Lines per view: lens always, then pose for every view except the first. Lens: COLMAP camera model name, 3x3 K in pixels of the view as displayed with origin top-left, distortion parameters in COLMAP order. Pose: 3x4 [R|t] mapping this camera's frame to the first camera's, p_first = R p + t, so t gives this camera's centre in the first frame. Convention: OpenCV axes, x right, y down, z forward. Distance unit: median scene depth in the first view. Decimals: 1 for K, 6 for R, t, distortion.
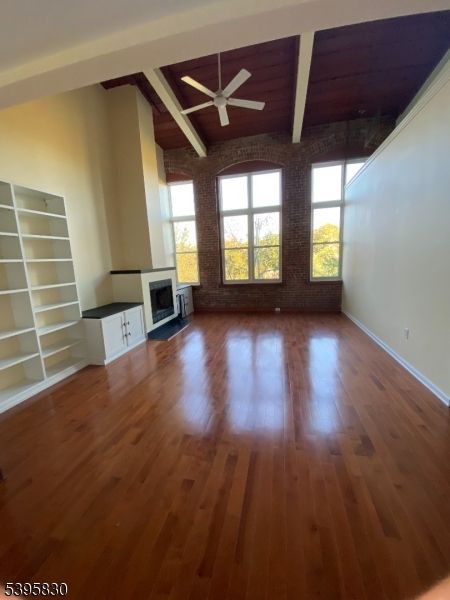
lens RADIAL K [[240.1, 0, 224.0], [0, 240.1, 300.4], [0, 0, 1]] dist [-0.001937, -0.000594]
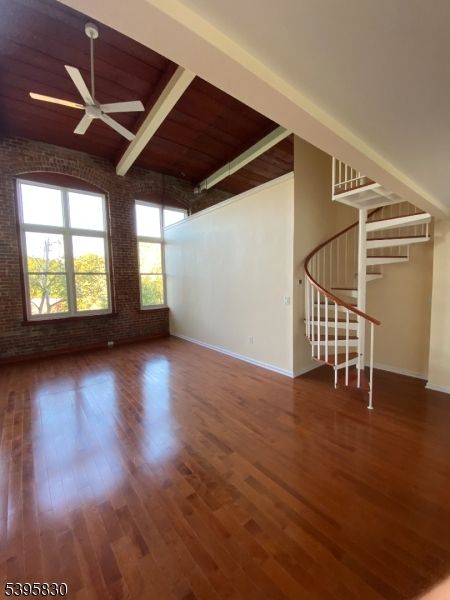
lens RADIAL K [[240.1, 0, 224.0], [0, 240.1, 300.4], [0, 0, 1]] dist [-0.001937, -0.000594]
pose [[0.632828, -0.028169, 0.773780, -0.218729], [0.122723, 0.990355, -0.064315, -0.012156], [-0.764505, 0.135661, 0.630181, 0.090905]]
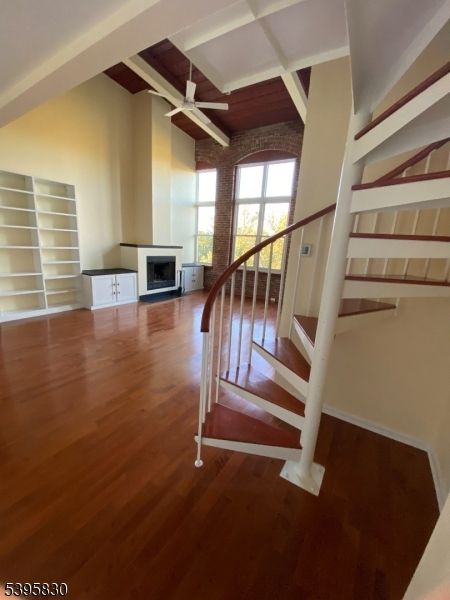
lens RADIAL K [[240.1, 0, 224.0], [0, 240.1, 300.4], [0, 0, 1]] dist [-0.001937, -0.000594]
pose [[0.936998, 0.181266, -0.298626, 0.369793], [-0.161539, 0.982782, 0.089689, -0.019442], [0.309742, -0.035798, 0.950146, -0.045620]]
